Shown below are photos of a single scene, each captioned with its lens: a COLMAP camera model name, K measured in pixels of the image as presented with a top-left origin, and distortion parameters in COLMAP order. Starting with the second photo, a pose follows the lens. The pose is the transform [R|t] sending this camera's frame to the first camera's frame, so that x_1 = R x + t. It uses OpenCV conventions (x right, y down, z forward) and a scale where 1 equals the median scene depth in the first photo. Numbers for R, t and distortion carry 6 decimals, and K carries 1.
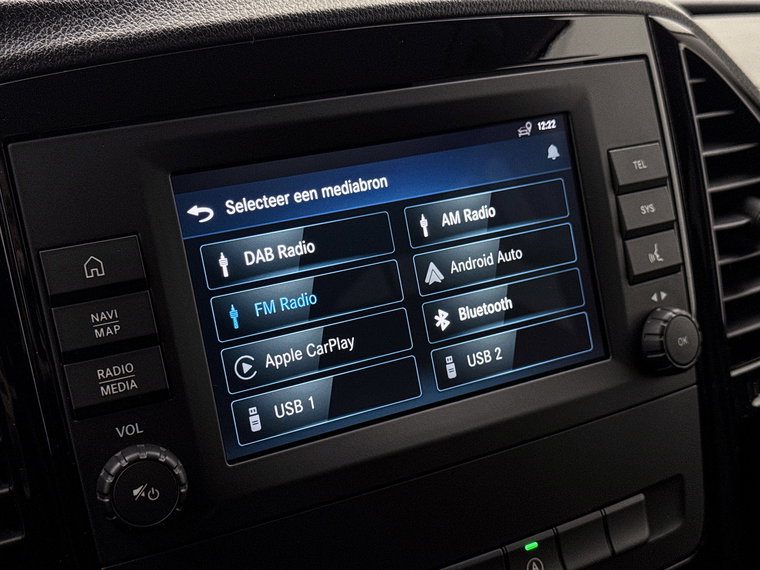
lens RADIAL K [[1071.2, 0, 384.5], [0, 1071.2, 284.4], [0, 0, 1]] dist [0.113483, 0.000000]
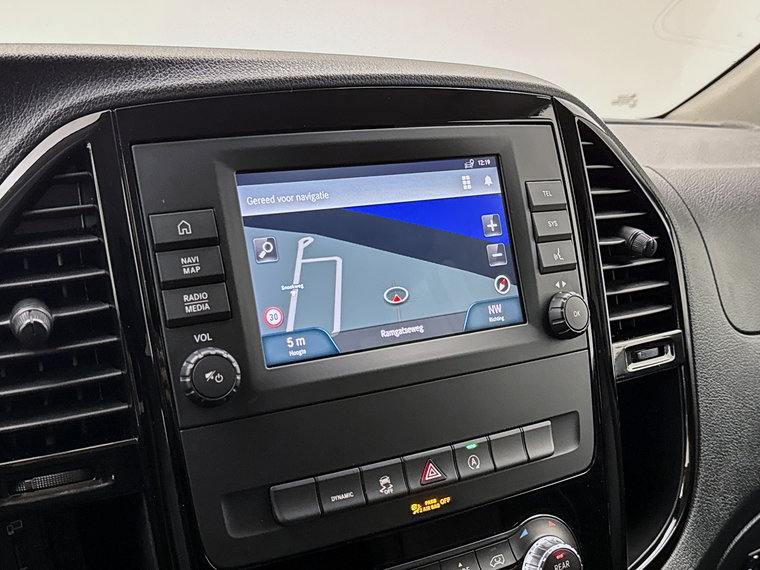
lens RADIAL K [[949.5, 0, 387.6], [0, 949.5, 287.6], [0, 0, 1]] dist [0.150872, 0.000000]
pose [[0.998841, 0.023447, 0.042039, -0.032438], [-0.018306, 0.992755, -0.118755, 0.181380], [-0.044519, 0.117848, 0.992033, -0.270687]]
